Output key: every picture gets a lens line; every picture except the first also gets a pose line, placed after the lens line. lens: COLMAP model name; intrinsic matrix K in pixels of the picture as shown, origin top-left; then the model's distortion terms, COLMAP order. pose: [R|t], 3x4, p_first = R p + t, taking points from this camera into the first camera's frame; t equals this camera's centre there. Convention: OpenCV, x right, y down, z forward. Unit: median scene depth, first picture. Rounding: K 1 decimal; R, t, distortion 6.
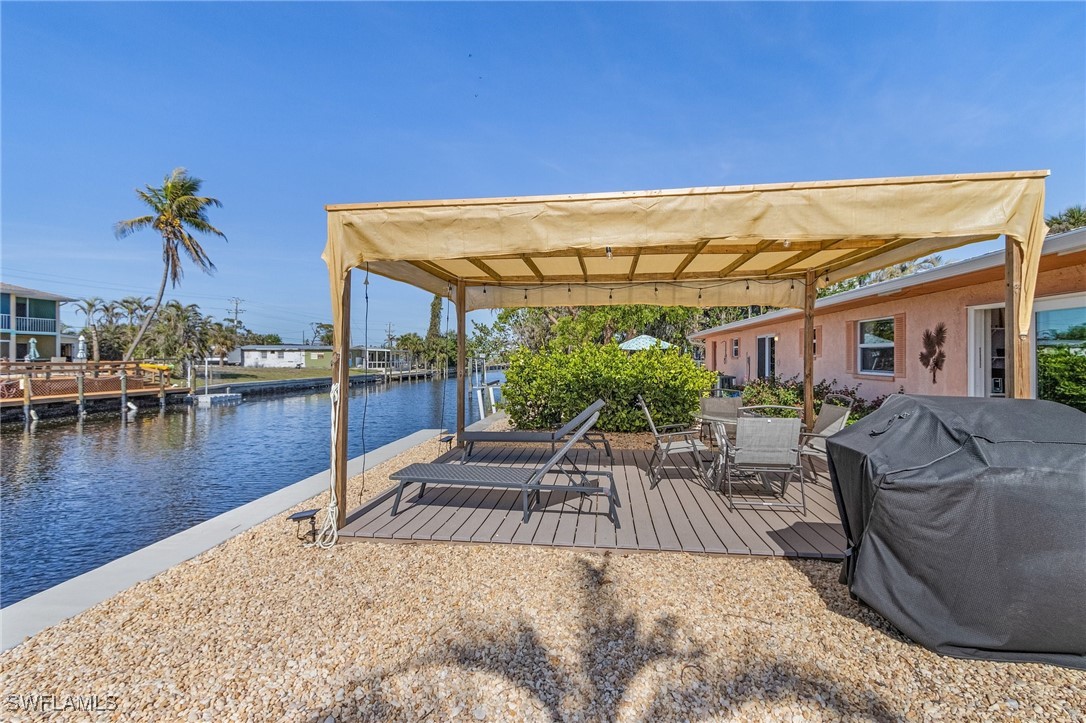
lens RADIAL K [[505.5, 0, 539.0], [0, 505.5, 357.6], [0, 0, 1]] dist [0.004523, 0.002289]
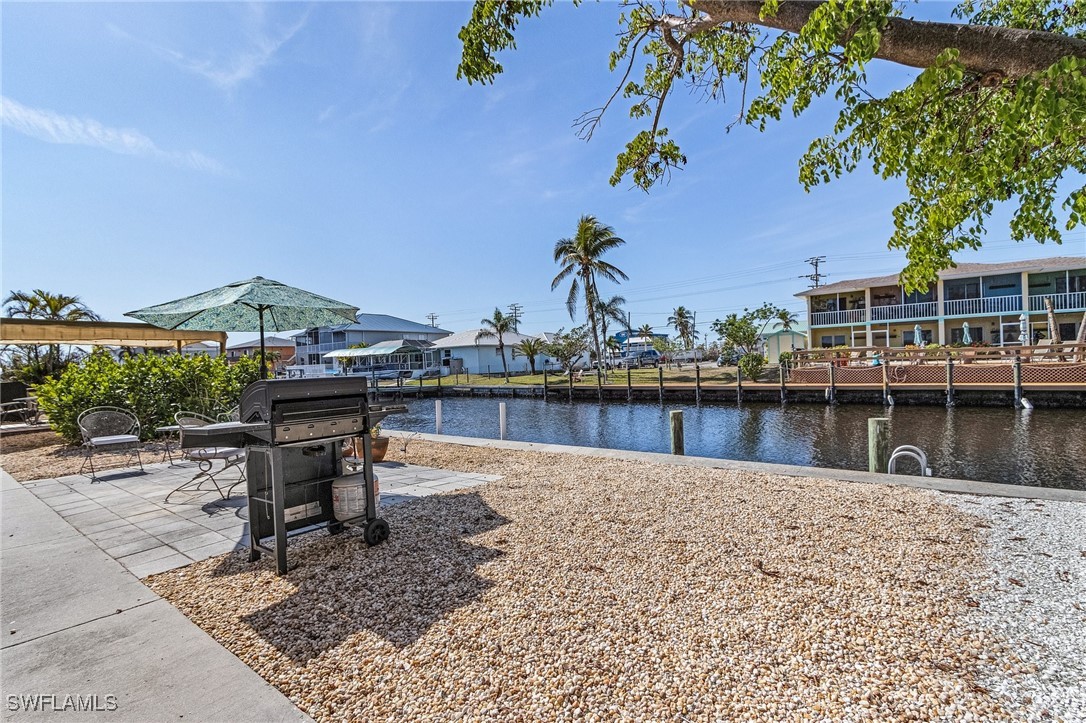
lens RADIAL K [[505.5, 0, 544.2], [0, 505.5, 367.7], [0, 0, 1]] dist [0.004523, 0.002289]
pose [[-0.535218, 0.032083, -0.844105, 0.211150], [0.037995, 0.999181, 0.013887, 0.002863], [0.843859, -0.024639, -0.535999, 0.724902]]
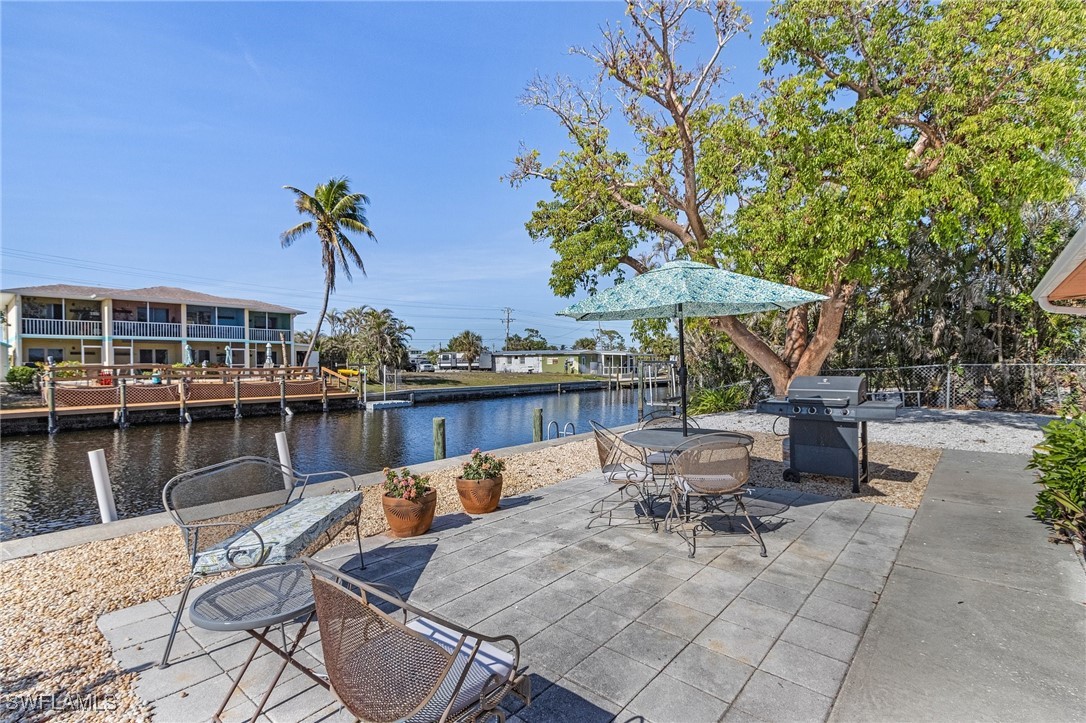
lens RADIAL K [[505.5, 0, 545.1], [0, 505.5, 369.6], [0, 0, 1]] dist [0.004523, 0.002289]
pose [[0.826863, 0.003295, -0.562393, 0.173050], [0.004715, 0.999907, 0.012791, 0.001781], [0.562383, -0.013228, 0.826771, 0.409914]]
